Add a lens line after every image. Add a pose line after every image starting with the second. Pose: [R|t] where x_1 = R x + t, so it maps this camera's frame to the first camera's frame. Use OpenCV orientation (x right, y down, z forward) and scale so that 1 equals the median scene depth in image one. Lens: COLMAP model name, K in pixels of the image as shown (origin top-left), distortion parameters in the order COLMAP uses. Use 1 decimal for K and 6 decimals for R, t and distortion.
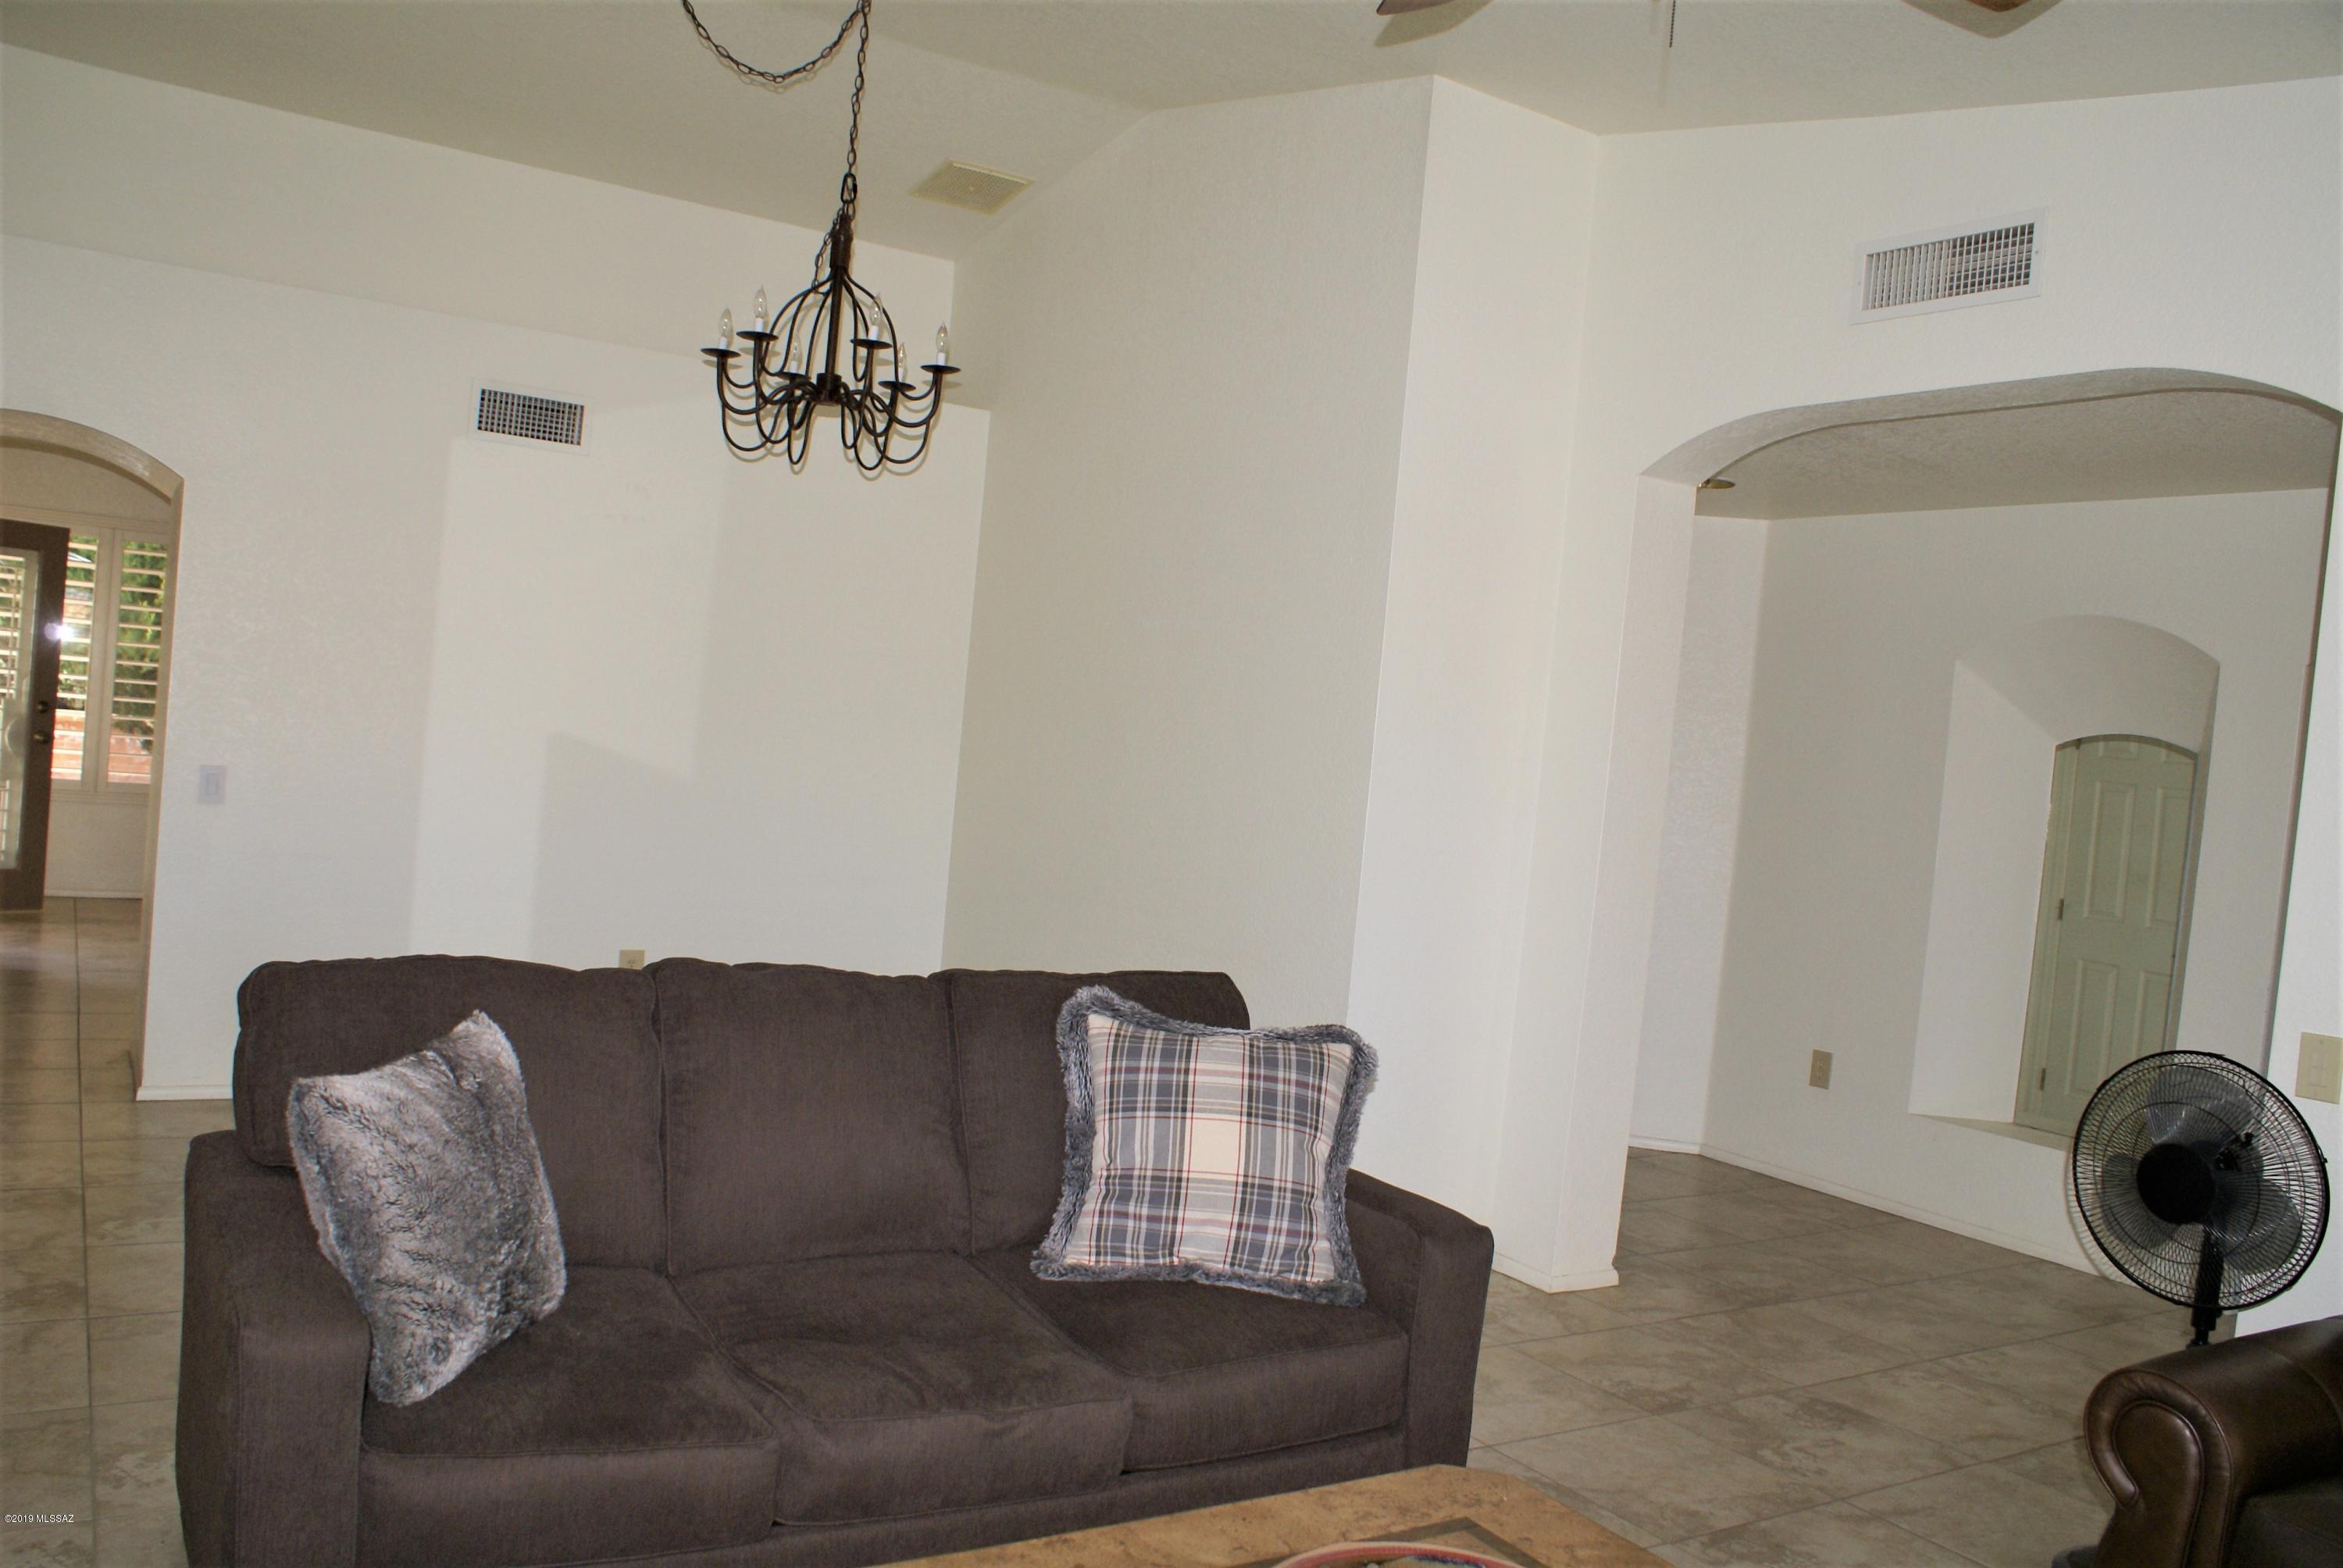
lens RADIAL K [[1845.9, 0, 1163.2], [0, 1845.9, 789.0], [0, 0, 1]] dist [-0.138416, 0.094118]
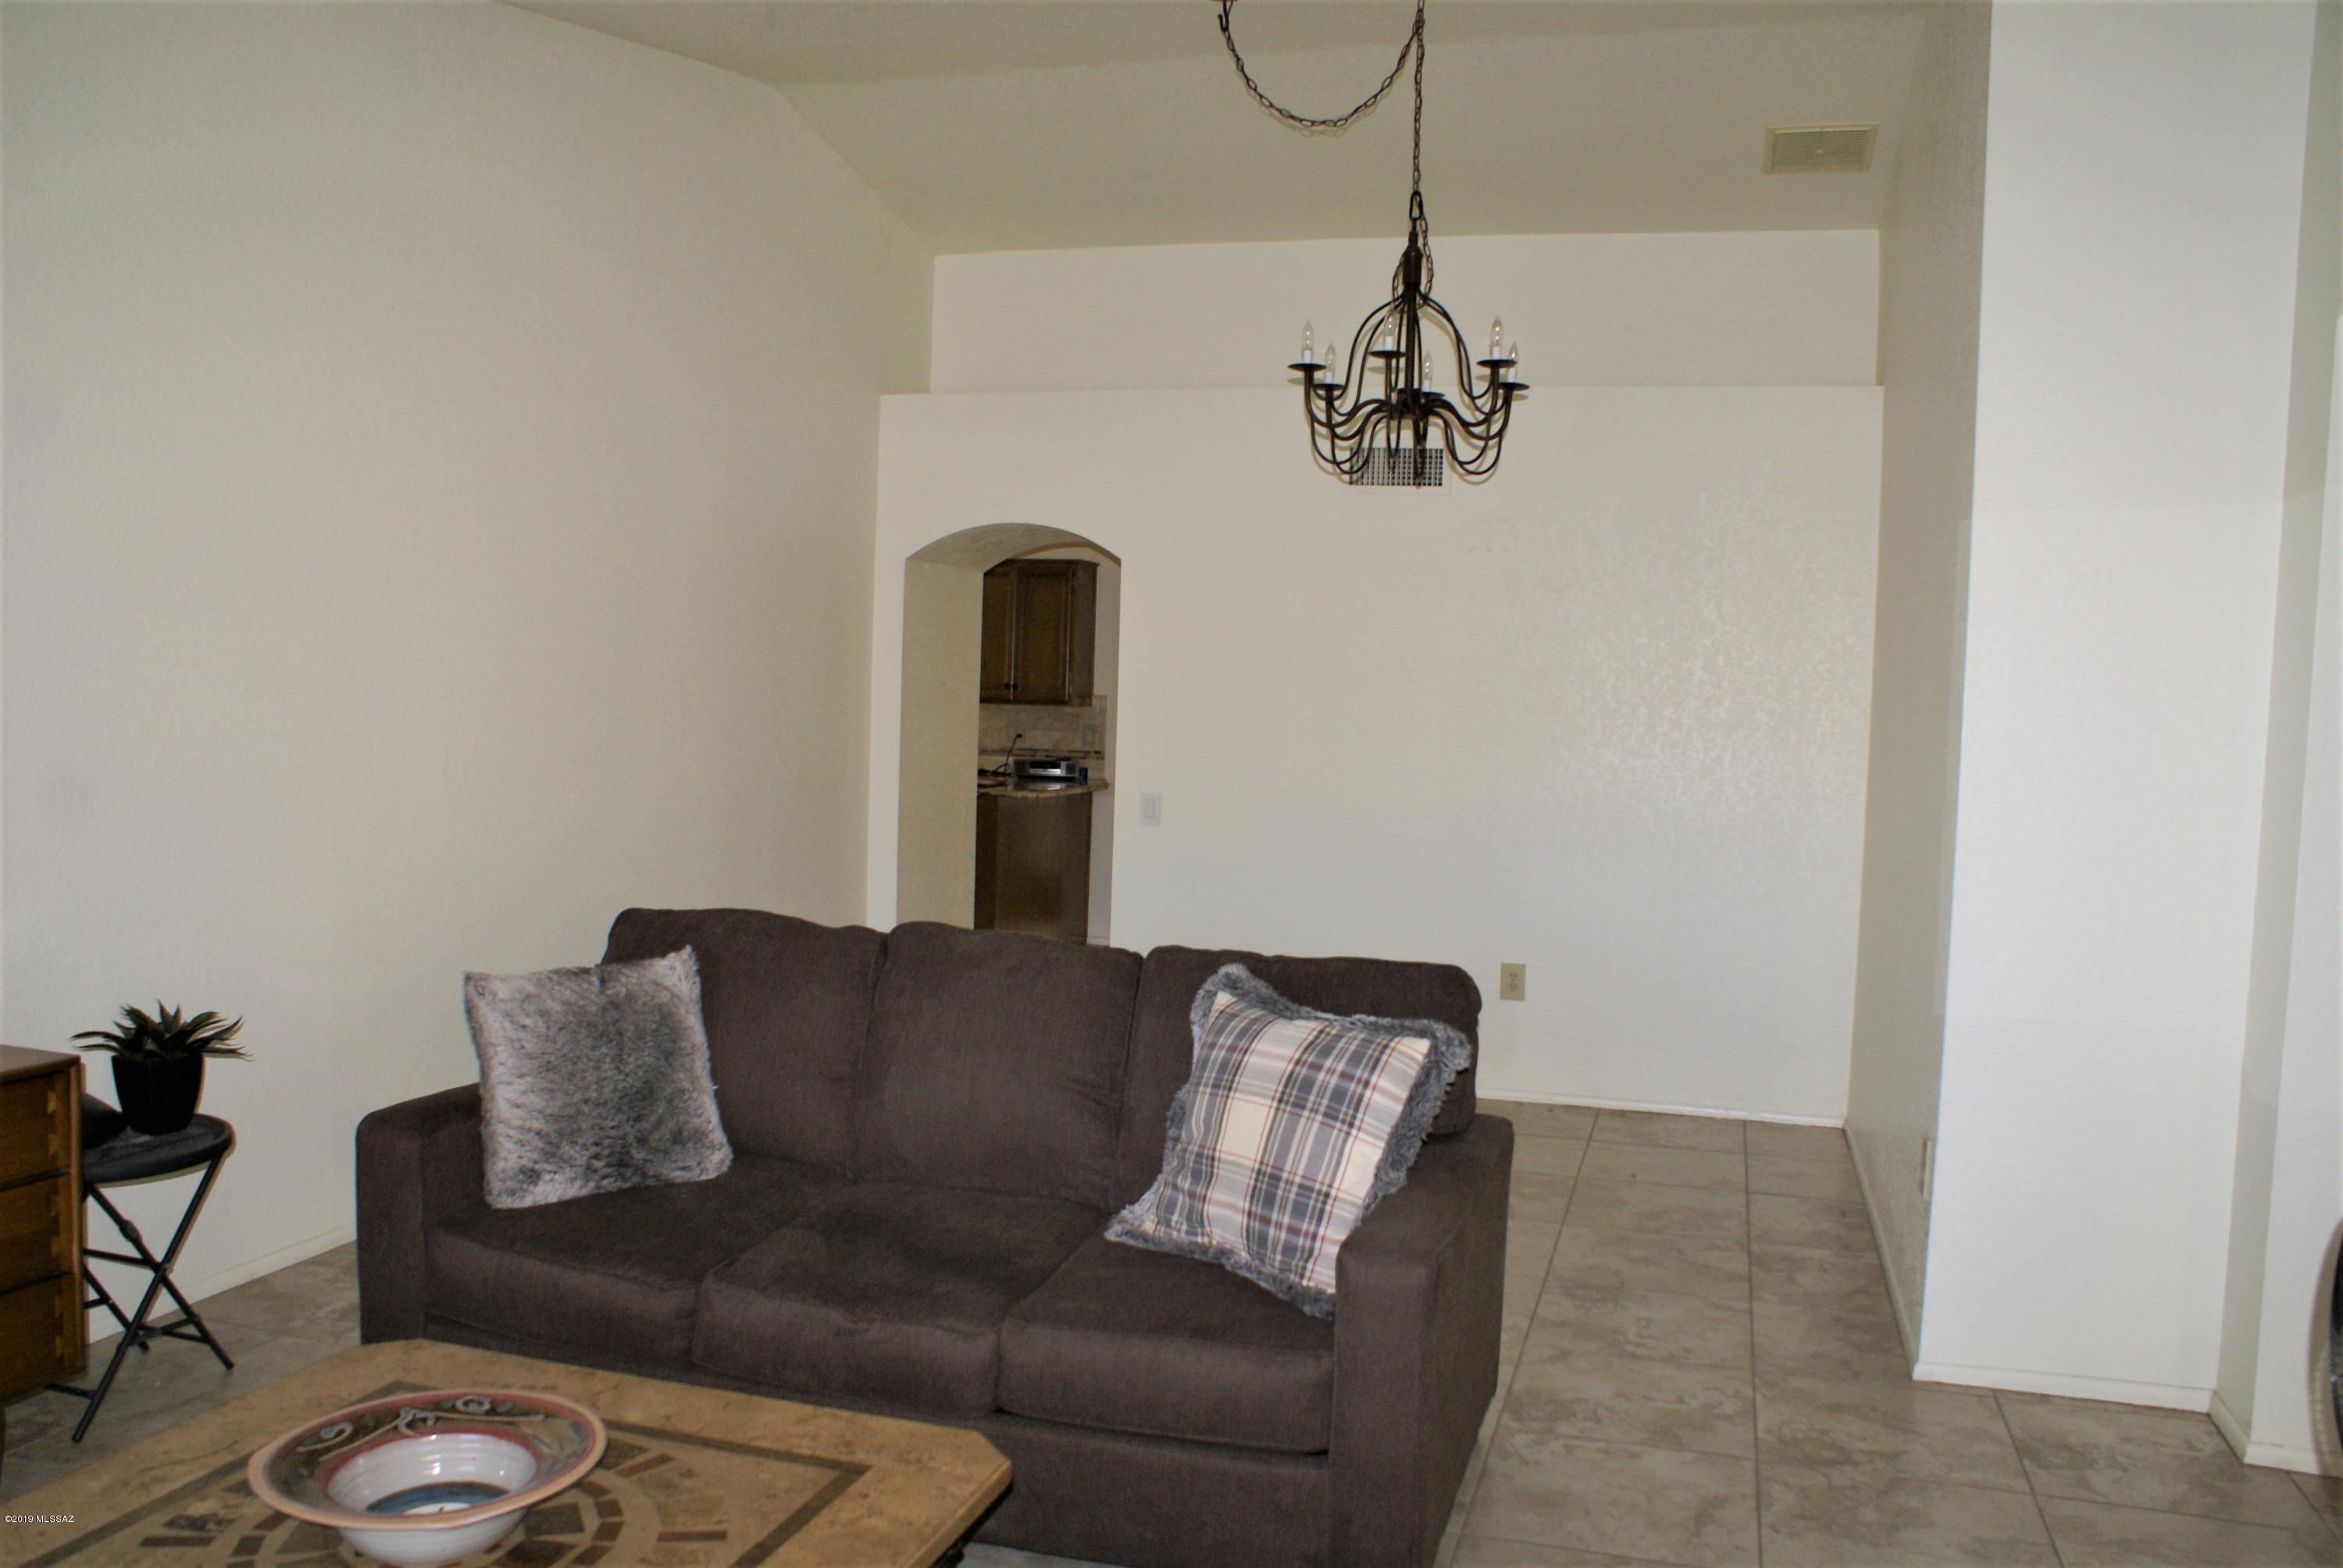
lens RADIAL K [[1845.9, 0, 1169.4], [0, 1845.9, 780.0], [0, 0, 1]] dist [-0.138416, 0.094118]
pose [[0.652880, -0.036016, -0.756605, 0.743466], [0.008739, 0.999161, -0.040022, 0.049724], [0.757411, 0.019518, 0.652646, 0.337682]]
